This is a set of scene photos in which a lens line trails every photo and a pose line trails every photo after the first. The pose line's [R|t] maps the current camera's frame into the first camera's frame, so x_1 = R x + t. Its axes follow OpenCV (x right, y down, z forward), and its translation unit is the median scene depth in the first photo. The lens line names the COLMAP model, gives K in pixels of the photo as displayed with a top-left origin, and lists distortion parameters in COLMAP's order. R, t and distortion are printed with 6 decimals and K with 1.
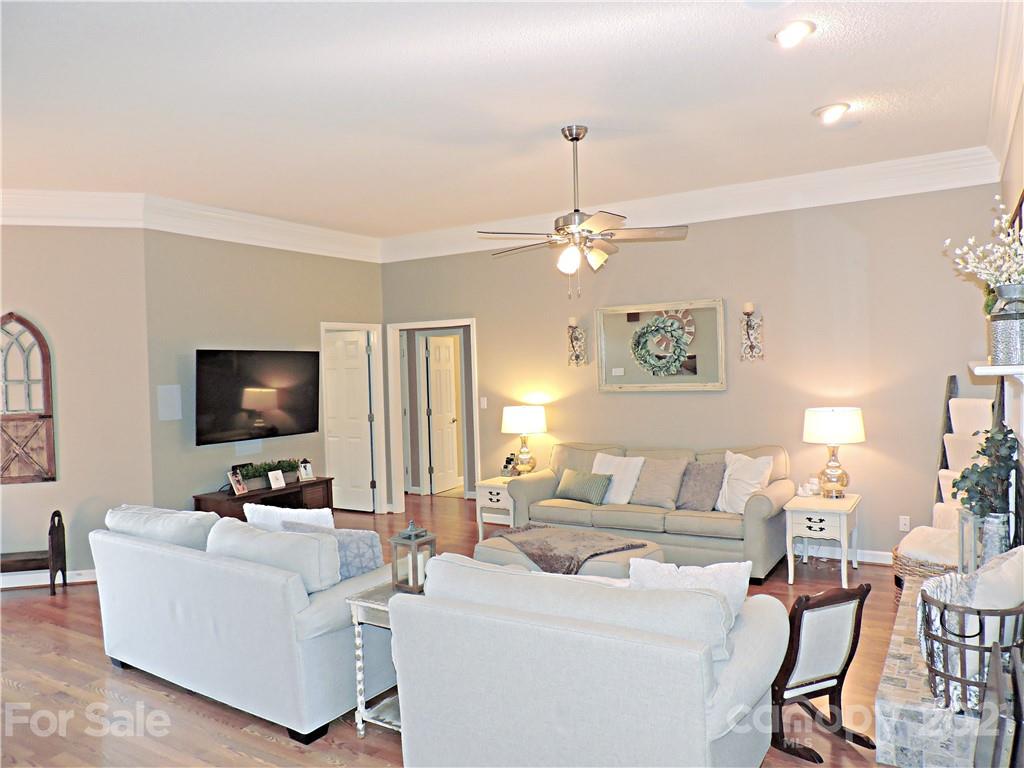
lens RADIAL K [[740.9, 0, 512.0], [0, 740.9, 384.0], [0, 0, 1]] dist [-0.011805, -0.000506]
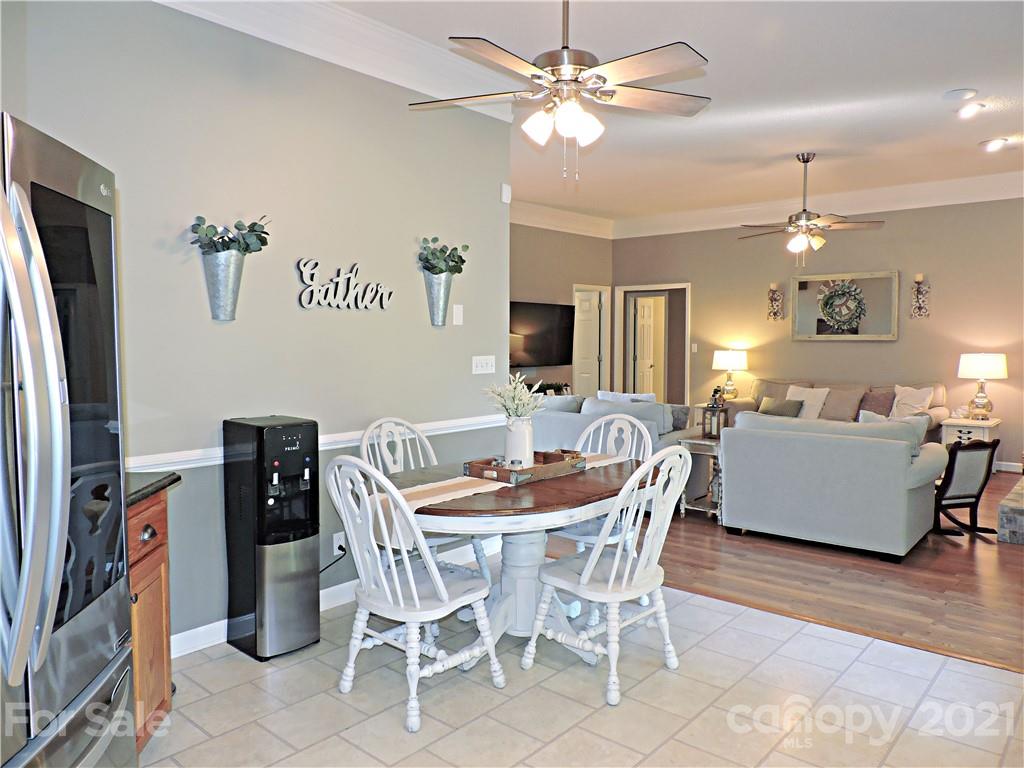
lens RADIAL K [[724.7, 0, 512.0], [0, 724.7, 384.0], [0, 0, 1]] dist [-0.026528, 0.003063]
pose [[0.984229, 0.038508, -0.172657, -0.161690], [-0.030334, 0.998302, 0.049734, 0.042845], [0.174279, -0.043712, 0.983726, -0.384800]]
